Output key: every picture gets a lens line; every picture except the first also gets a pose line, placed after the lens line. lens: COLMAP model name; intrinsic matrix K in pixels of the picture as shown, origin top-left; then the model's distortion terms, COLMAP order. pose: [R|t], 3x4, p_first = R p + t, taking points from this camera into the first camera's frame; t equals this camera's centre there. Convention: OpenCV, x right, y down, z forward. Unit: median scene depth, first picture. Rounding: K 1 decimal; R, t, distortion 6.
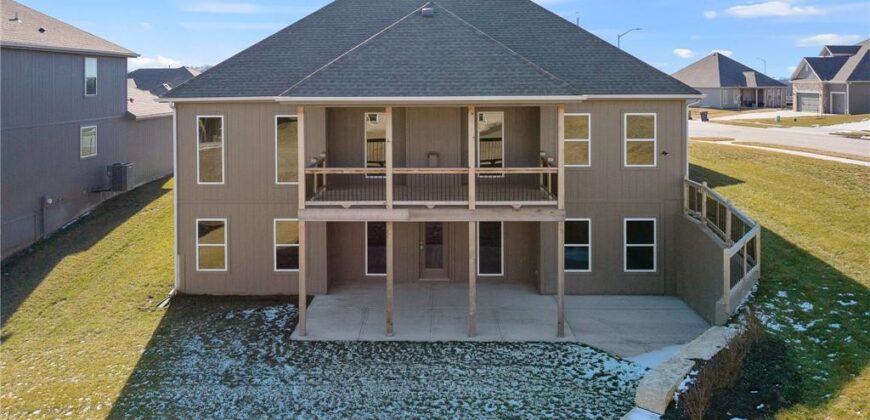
lens RADIAL K [[668.2, 0, 433.8], [0, 668.2, 85.1], [0, 0, 1]] dist [-0.041285, 0.000529]
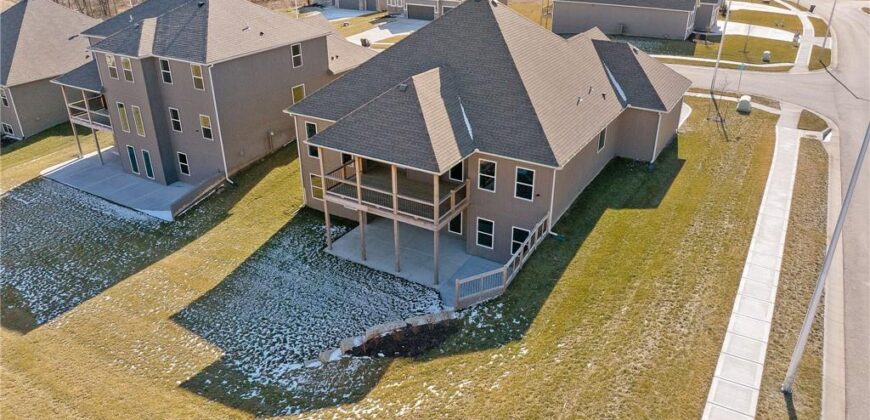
lens RADIAL K [[608.5, 0, 442.2], [0, 608.5, 211.5], [0, 0, 1]] dist [-0.035461, -0.002764]
pose [[0.875465, 0.223347, -0.428577, 0.774685], [-0.007607, 0.893063, 0.449867, -0.504484], [0.483222, -0.390583, 0.783544, -0.233599]]
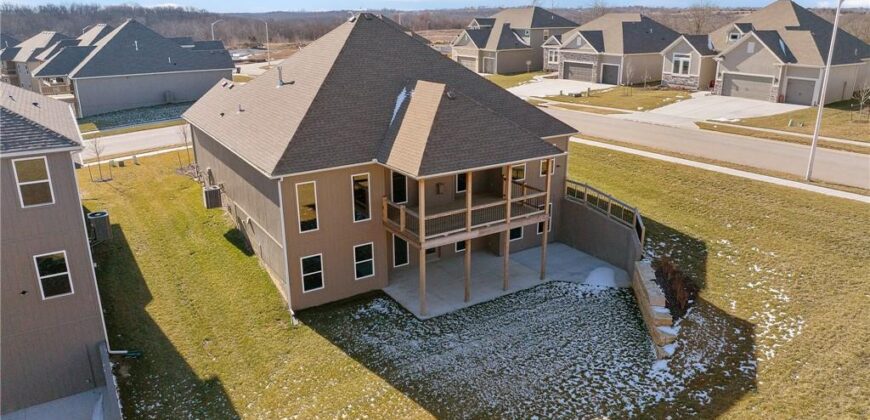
lens RADIAL K [[608.5, 0, 442.2], [0, 608.5, 211.5], [0, 0, 1]] dist [-0.035461, -0.002764]
pose [[0.823135, -0.171131, 0.541446, -0.794681], [-0.005806, 0.950922, 0.309378, -0.279515], [-0.567816, -0.257803, 0.781743, -0.104940]]
